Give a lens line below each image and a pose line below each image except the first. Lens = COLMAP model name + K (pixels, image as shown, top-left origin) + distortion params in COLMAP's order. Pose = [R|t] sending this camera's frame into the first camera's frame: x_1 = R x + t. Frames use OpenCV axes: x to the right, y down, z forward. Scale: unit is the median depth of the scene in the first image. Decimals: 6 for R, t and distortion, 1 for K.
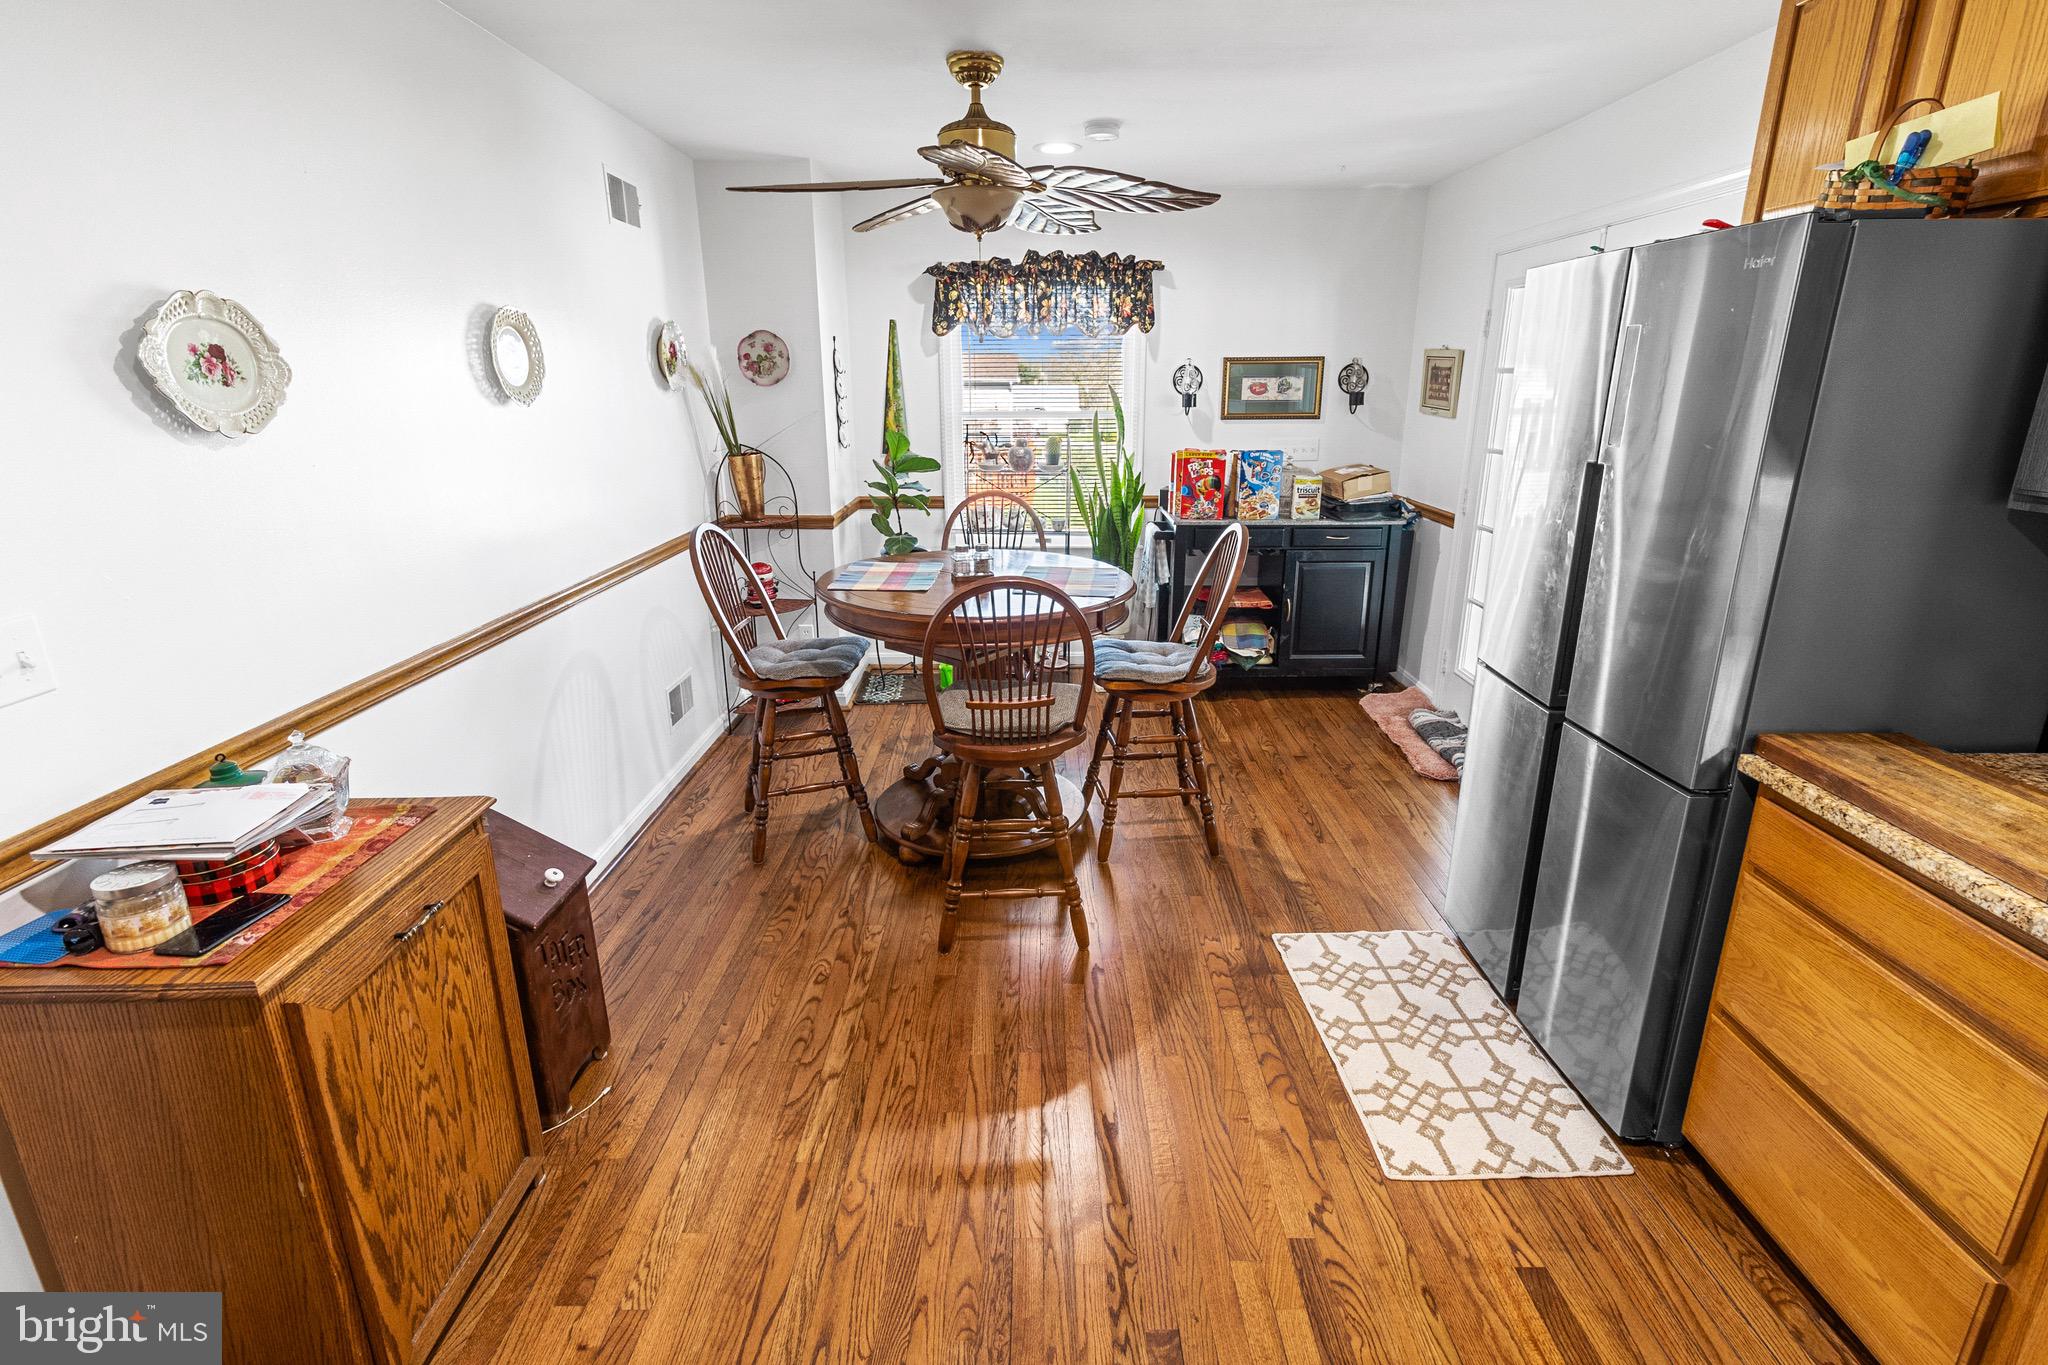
lens RADIAL K [[940.6, 0, 1036.5], [0, 940.6, 649.7], [0, 0, 1]] dist [0.002783, -0.000185]
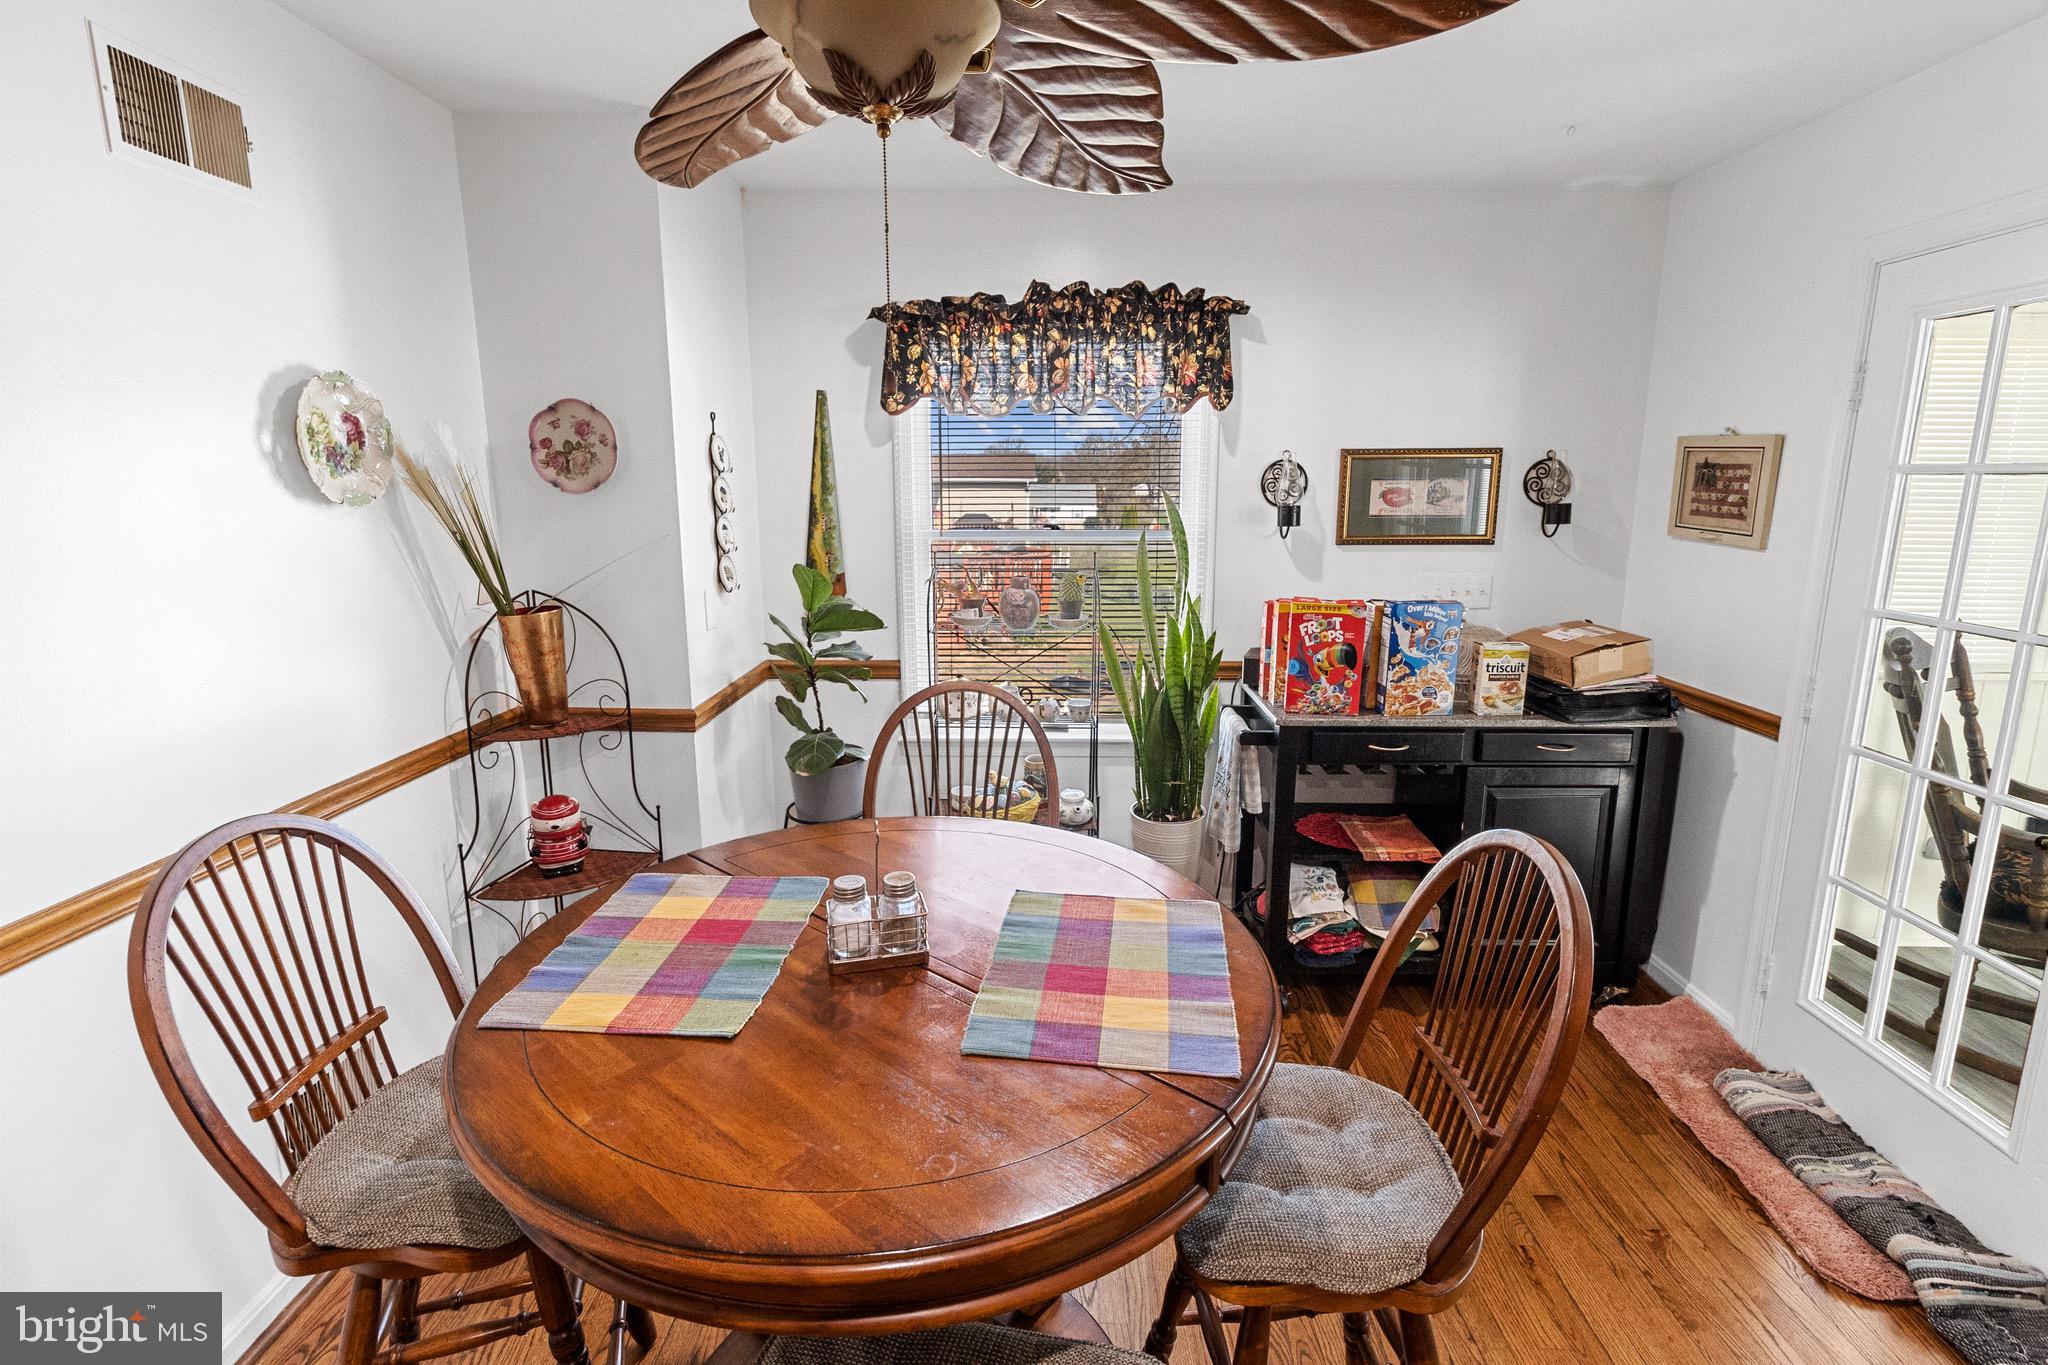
lens RADIAL K [[940.6, 0, 1036.5], [0, 940.6, 649.7], [0, 0, 1]] dist [0.002783, -0.000185]
pose [[0.999802, 0.005819, -0.019004, 0.006880], [-0.007694, 0.994940, -0.100175, -0.116634], [0.018325, 0.100302, 0.994788, 0.398255]]
